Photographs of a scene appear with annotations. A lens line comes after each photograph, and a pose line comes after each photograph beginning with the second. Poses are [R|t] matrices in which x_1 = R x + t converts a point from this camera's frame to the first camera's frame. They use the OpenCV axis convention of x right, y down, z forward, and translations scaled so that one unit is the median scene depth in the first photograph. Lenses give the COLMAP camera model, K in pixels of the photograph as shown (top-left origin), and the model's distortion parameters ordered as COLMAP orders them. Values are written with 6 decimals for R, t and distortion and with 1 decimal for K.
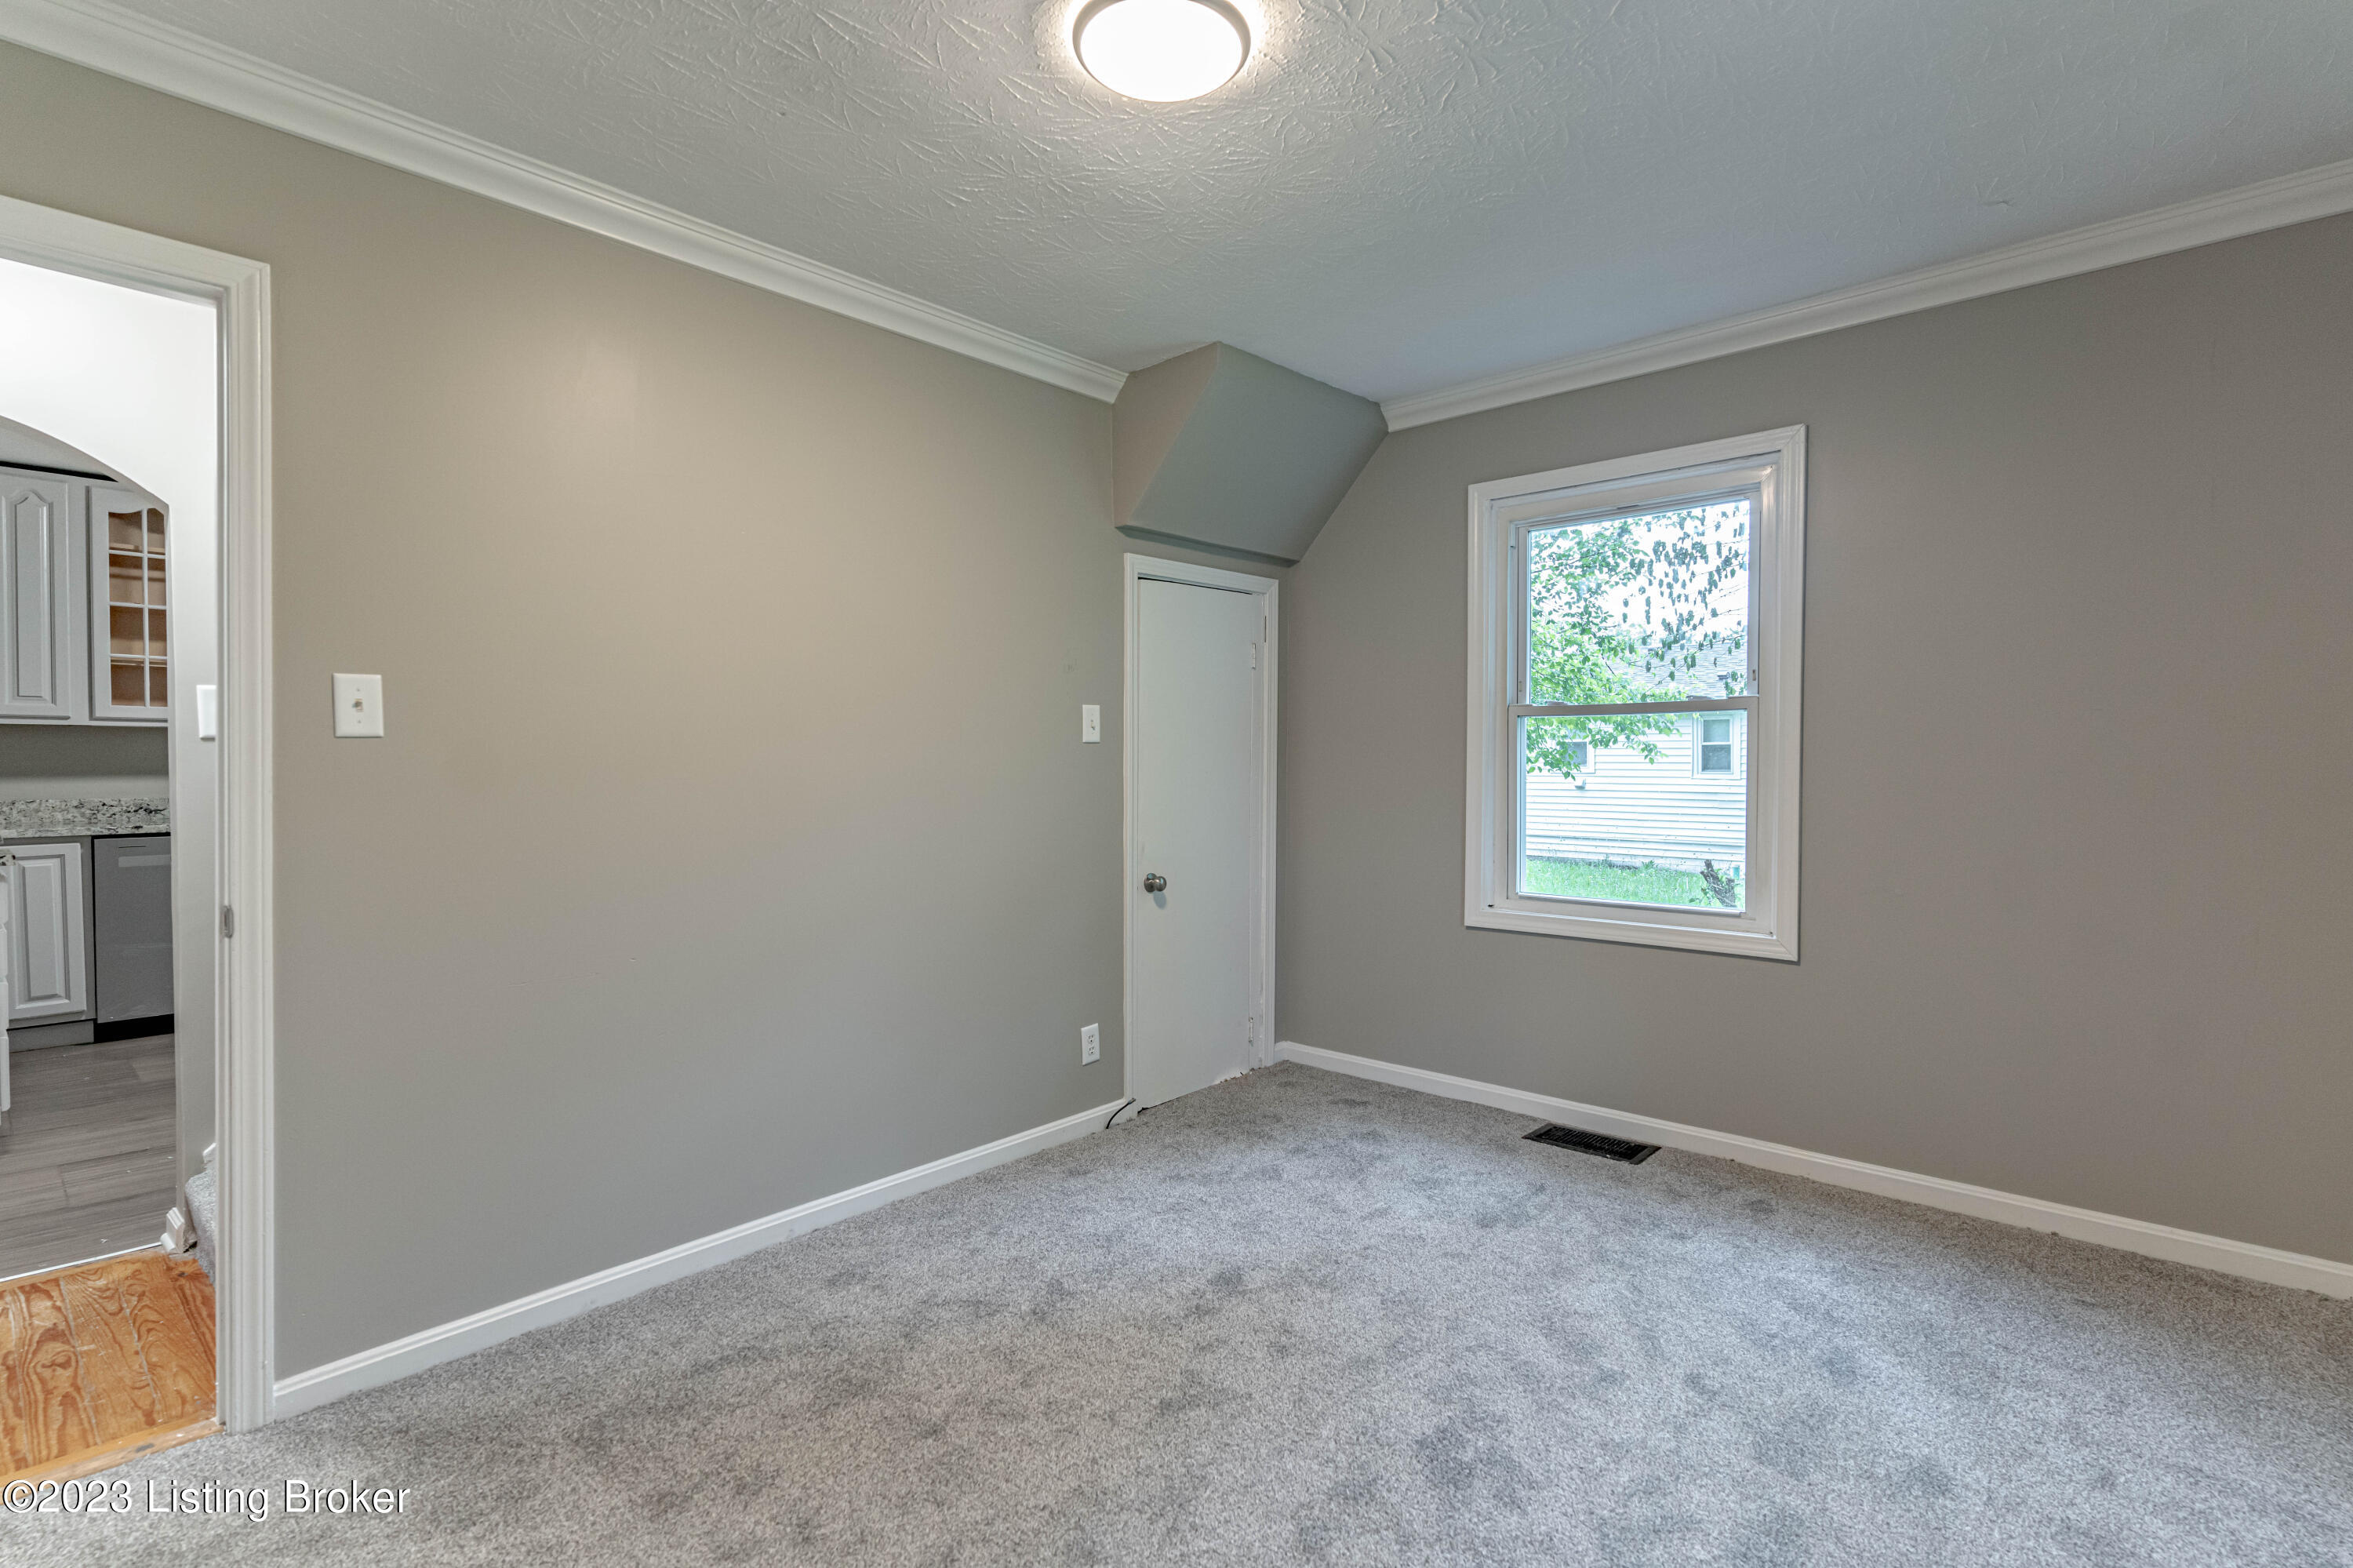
lens RADIAL K [[1110.1, 0, 1170.1], [0, 1110.1, 770.5], [0, 0, 1]] dist [0.004604, -0.000118]
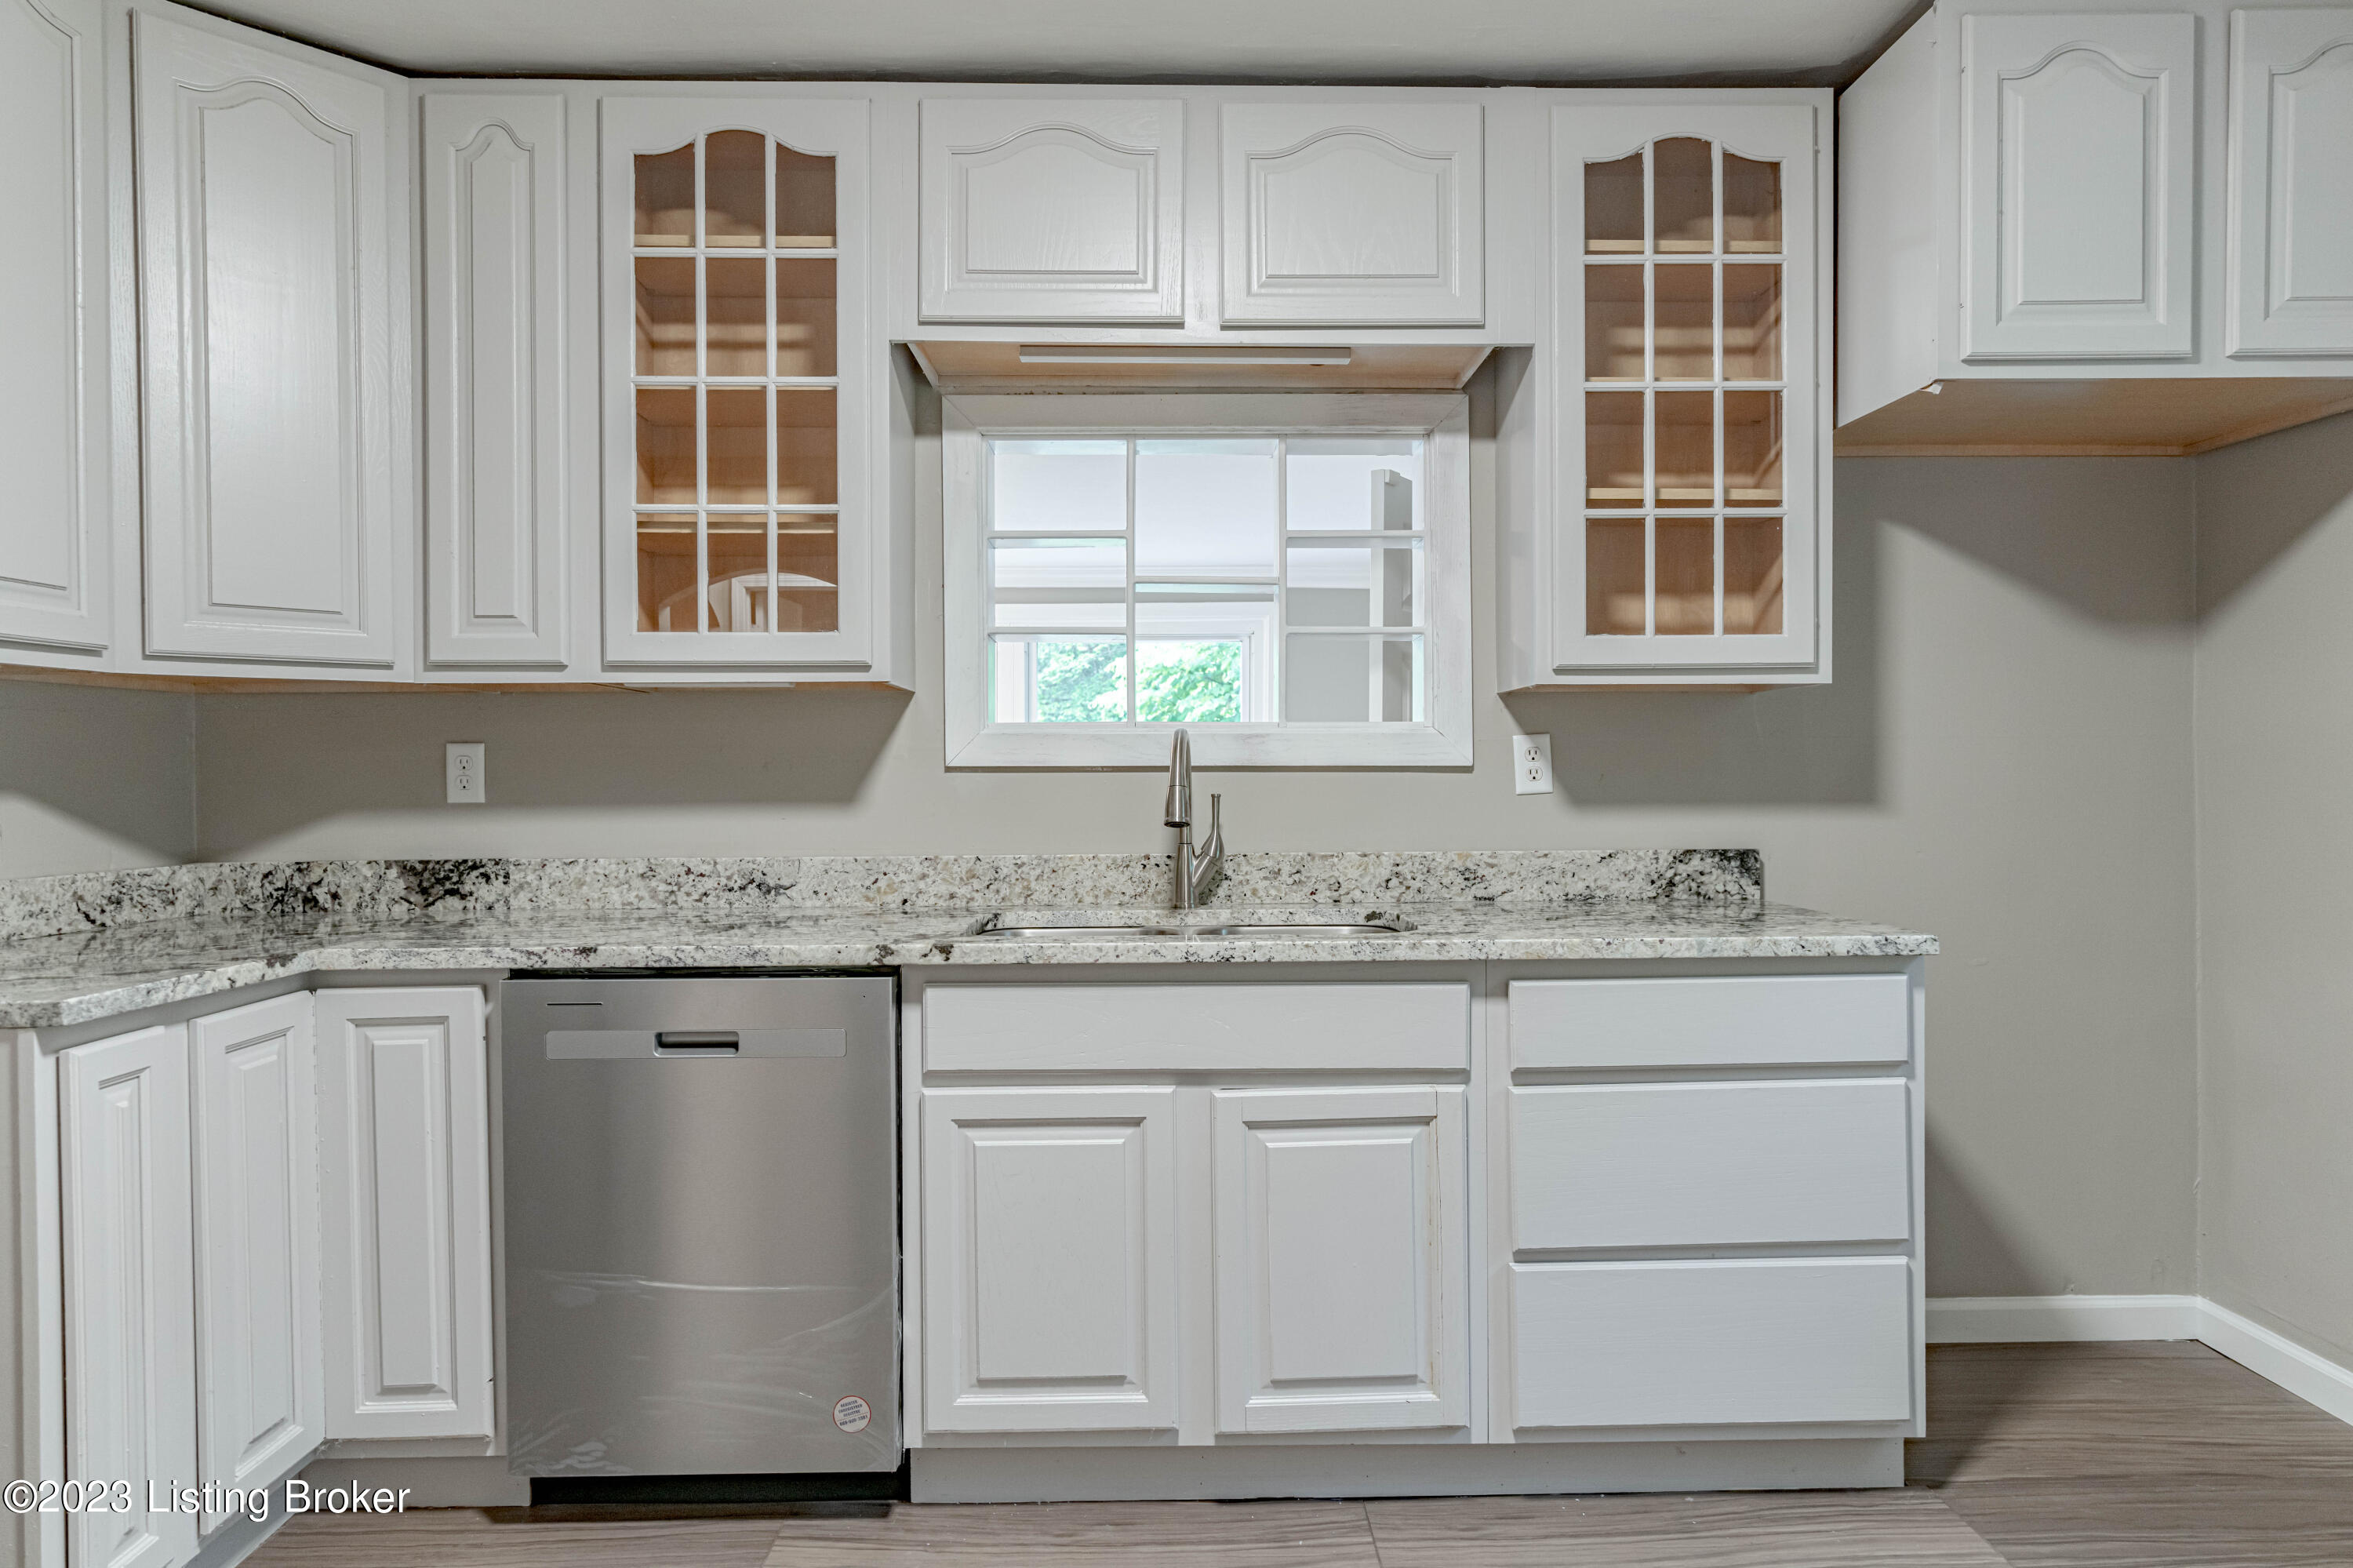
lens RADIAL K [[1424.6, 0, 1181.8], [0, 1424.6, 775.0], [0, 0, 1]] dist [0.007431, 0.000575]
pose [[0.676011, -0.001682, -0.736890, -0.444916], [-0.006655, 0.999943, -0.008387, -0.003923], [0.736862, 0.010574, 0.675961, 0.813639]]
